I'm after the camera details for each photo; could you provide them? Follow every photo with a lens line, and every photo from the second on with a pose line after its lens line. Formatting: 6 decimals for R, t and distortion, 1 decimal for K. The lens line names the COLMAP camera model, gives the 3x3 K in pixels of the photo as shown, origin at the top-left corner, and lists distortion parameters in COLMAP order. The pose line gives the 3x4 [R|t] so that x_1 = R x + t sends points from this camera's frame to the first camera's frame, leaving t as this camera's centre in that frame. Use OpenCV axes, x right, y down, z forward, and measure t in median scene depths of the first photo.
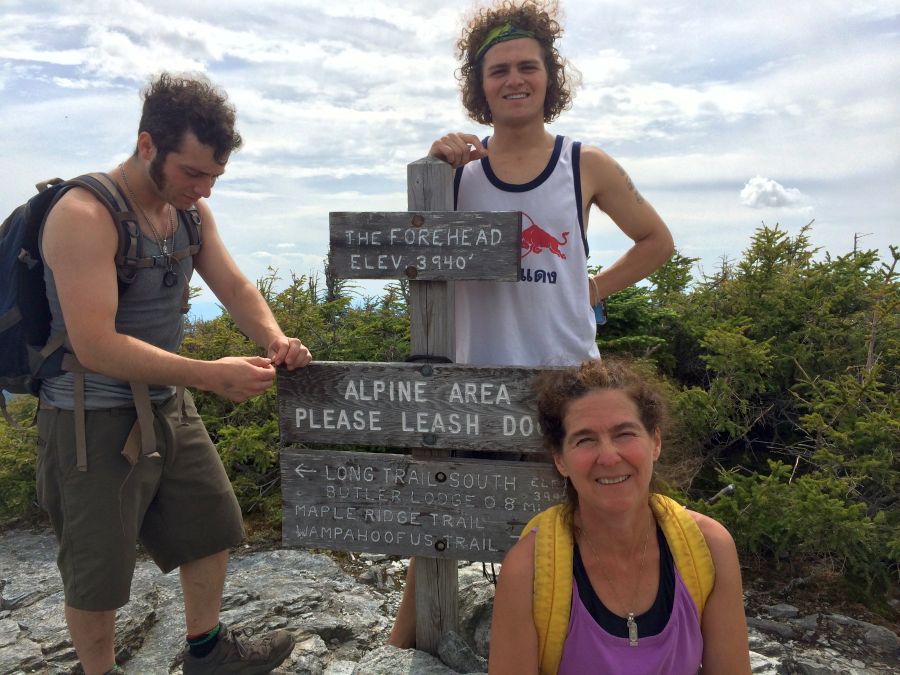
lens RADIAL K [[780.3, 0, 450.0], [0, 780.3, 337.5], [0, 0, 1]] dist [0.113540, -0.107935]
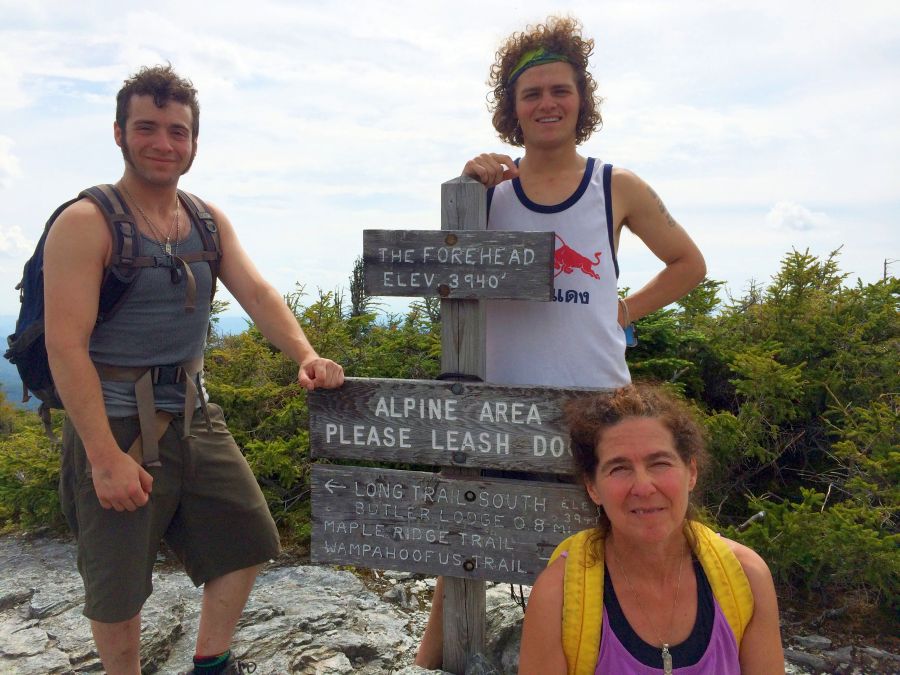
lens RADIAL K [[780.3, 0, 450.0], [0, 780.3, 337.5], [0, 0, 1]] dist [0.113540, -0.107935]
pose [[0.999538, 0.019351, -0.023435, -0.015078], [-0.019901, 0.999526, -0.023473, 0.000352], [0.022969, 0.023928, 0.999450, -0.001172]]
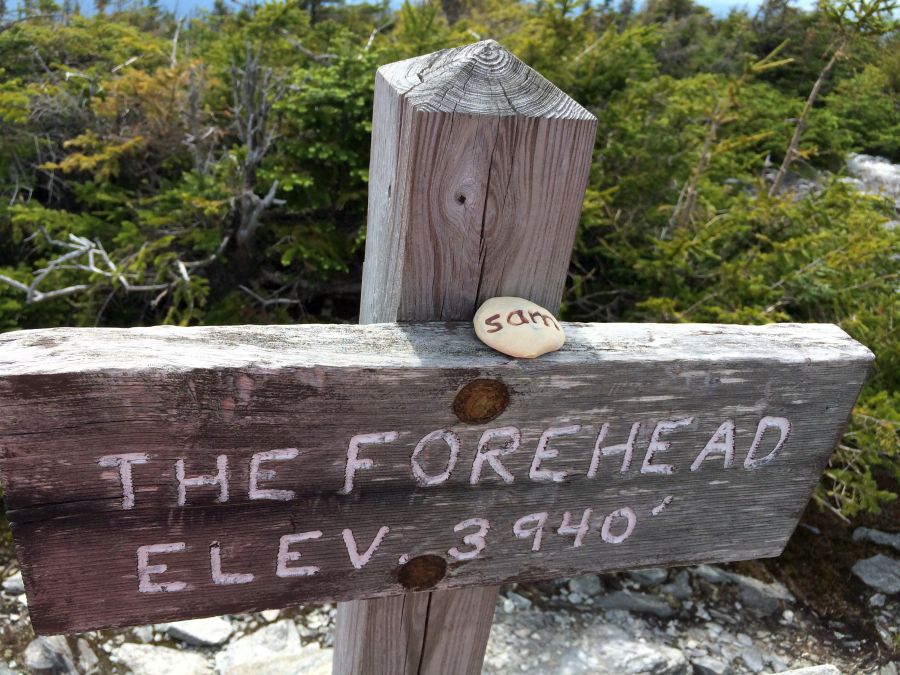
lens RADIAL K [[780.3, 0, 450.0], [0, 780.3, 337.5], [0, 0, 1]] dist [0.113540, -0.107935]
pose [[0.875006, -0.127364, 0.467057, -0.134456], [-0.068315, 0.922632, 0.379582, -0.224020], [-0.479267, -0.364044, 0.798608, 0.755779]]
